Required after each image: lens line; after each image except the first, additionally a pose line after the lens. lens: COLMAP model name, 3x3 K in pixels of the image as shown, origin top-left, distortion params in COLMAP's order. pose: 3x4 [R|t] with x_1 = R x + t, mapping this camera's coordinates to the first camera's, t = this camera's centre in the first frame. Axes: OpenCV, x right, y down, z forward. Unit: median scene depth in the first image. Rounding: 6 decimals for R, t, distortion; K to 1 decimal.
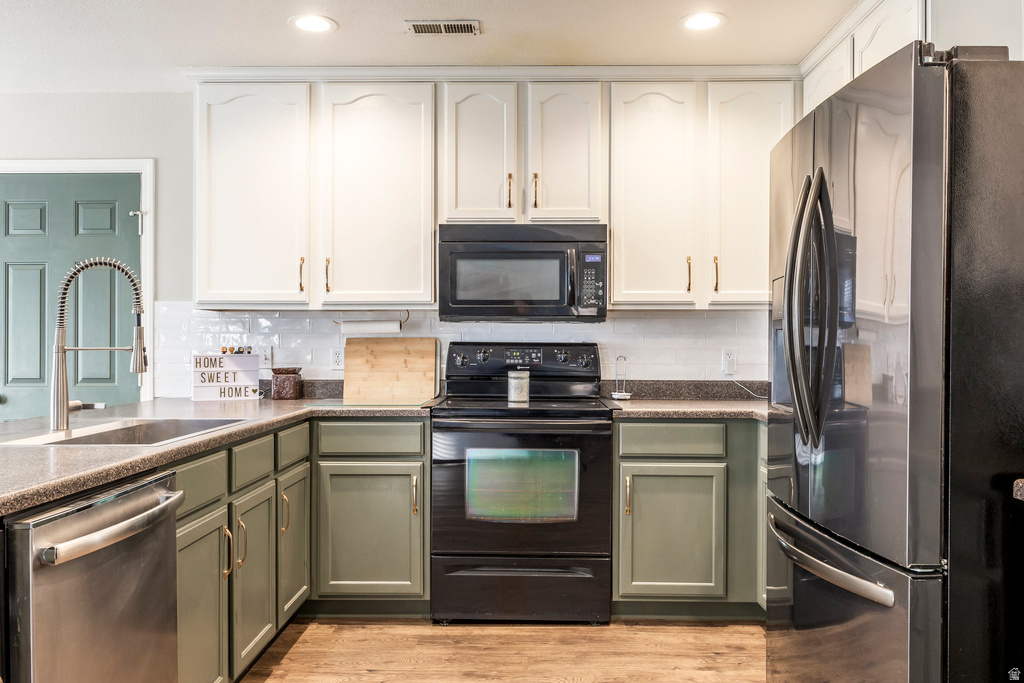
lens RADIAL K [[827.6, 0, 527.8], [0, 827.6, 341.1], [0, 0, 1]] dist [-0.001733, -0.000278]
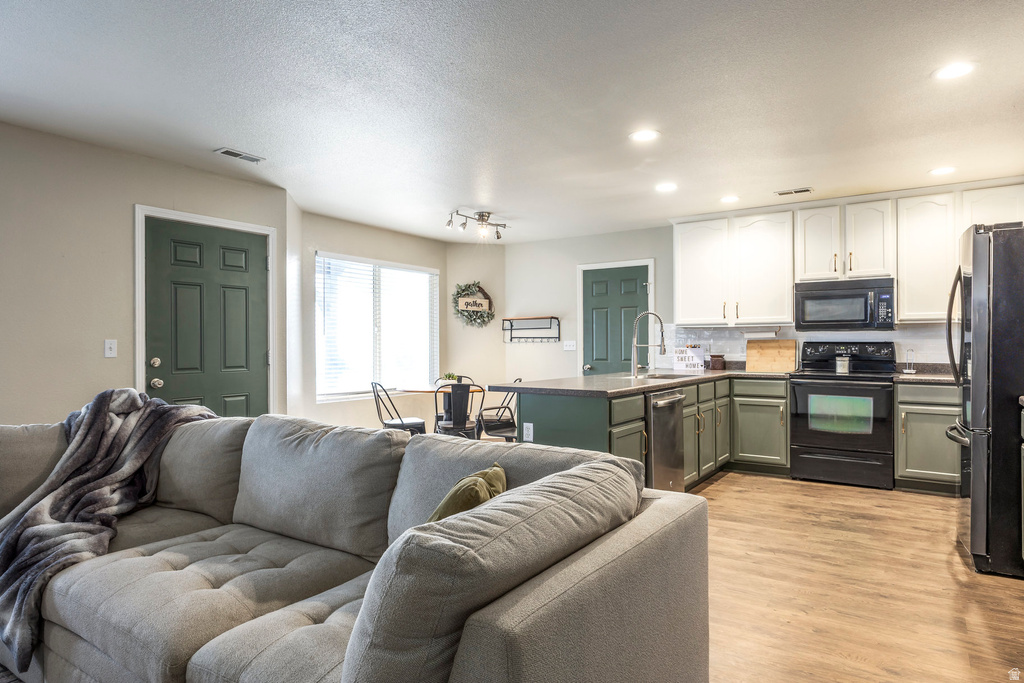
lens RADIAL K [[618.8, 0, 512.0], [0, 618.8, 341.5], [0, 0, 1]] dist [0.004339, 0.000642]
pose [[0.832797, -0.005874, -0.553547, 0.150888], [0.006613, 0.999978, -0.000663, -0.003436], [0.553538, -0.003108, 0.832818, -0.624599]]
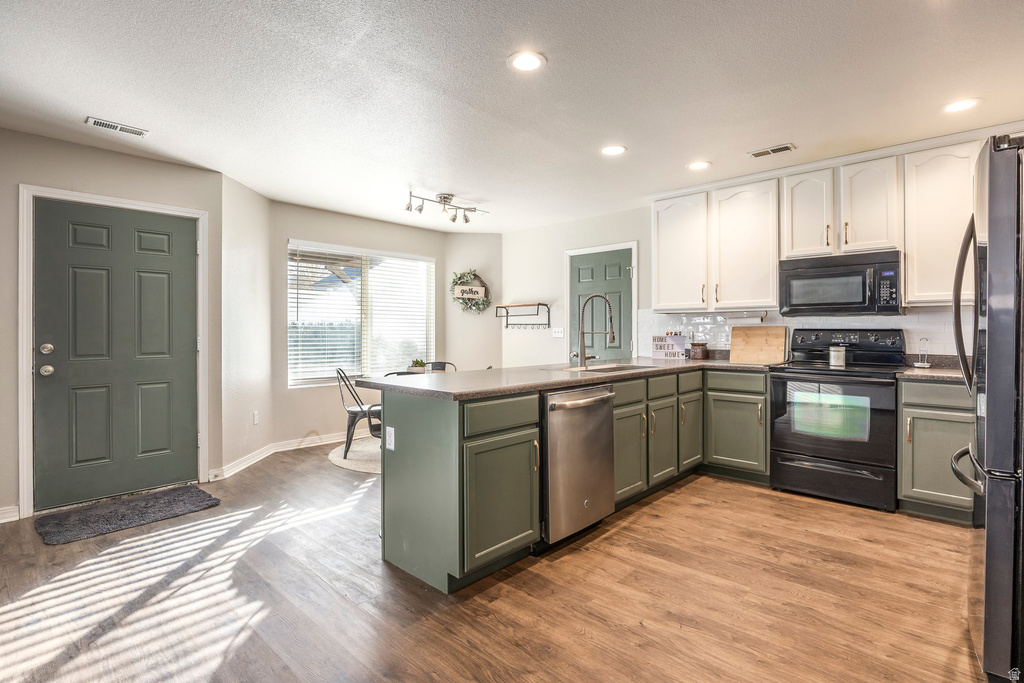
lens RADIAL K [[503.9, 0, 525.7], [0, 503.9, 328.7], [0, 0, 1]] dist [-0.004220, -0.000357]
pose [[0.745613, -0.004520, -0.666364, 0.197246], [0.004708, 0.999988, -0.001515, -0.000096], [0.666363, -0.002008, 0.745625, -0.135436]]
